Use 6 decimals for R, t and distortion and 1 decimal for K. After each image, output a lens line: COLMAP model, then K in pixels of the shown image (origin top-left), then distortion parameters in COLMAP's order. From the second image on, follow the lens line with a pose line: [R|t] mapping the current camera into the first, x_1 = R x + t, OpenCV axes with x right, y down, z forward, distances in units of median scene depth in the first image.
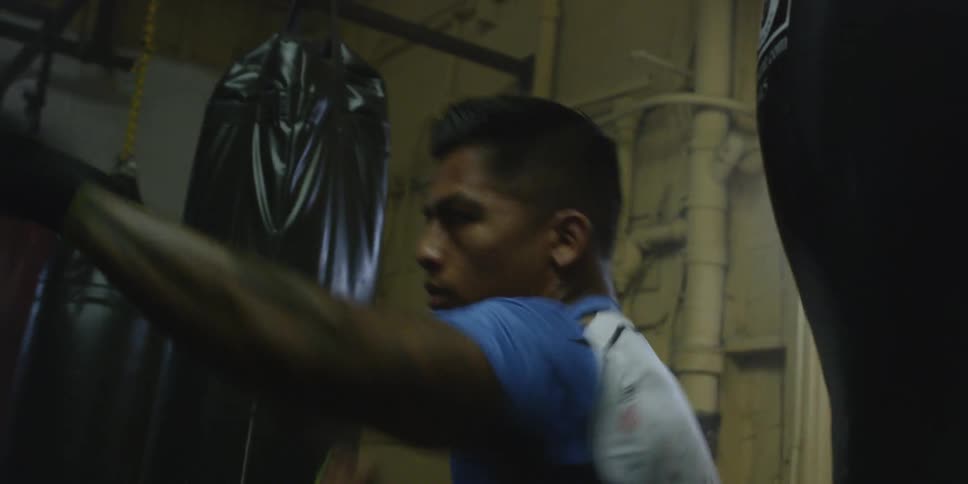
lens RADIAL K [[1207.4, 0, 484.0], [0, 1207.4, 242.0], [0, 0, 1]] dist [-0.002627, 0.020365]
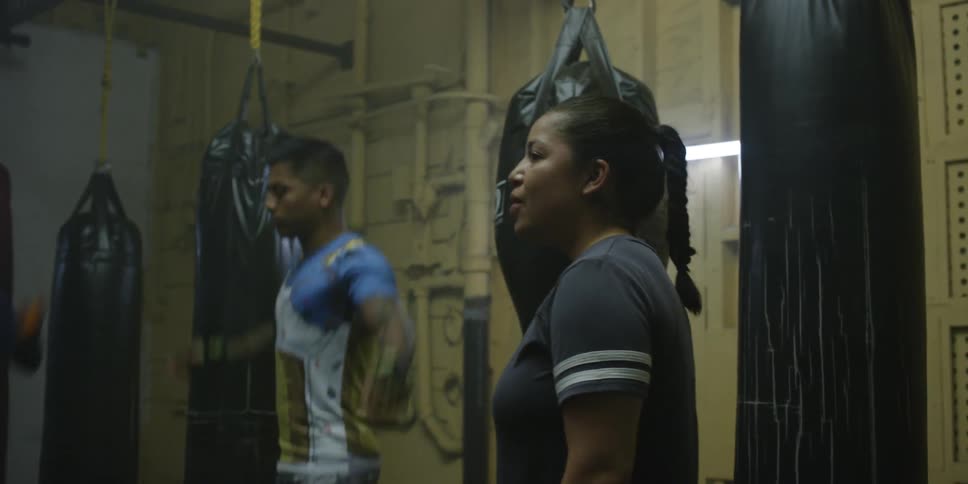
lens RADIAL K [[1198.0, 0, 484.0], [0, 1198.0, 242.0], [0, 0, 1]] dist [-0.011466, 0.005323]
pose [[0.981543, -0.066938, 0.179146, -0.091715], [0.040807, 0.988478, 0.145762, -0.155453], [-0.186839, -0.135761, 0.972965, -0.527901]]
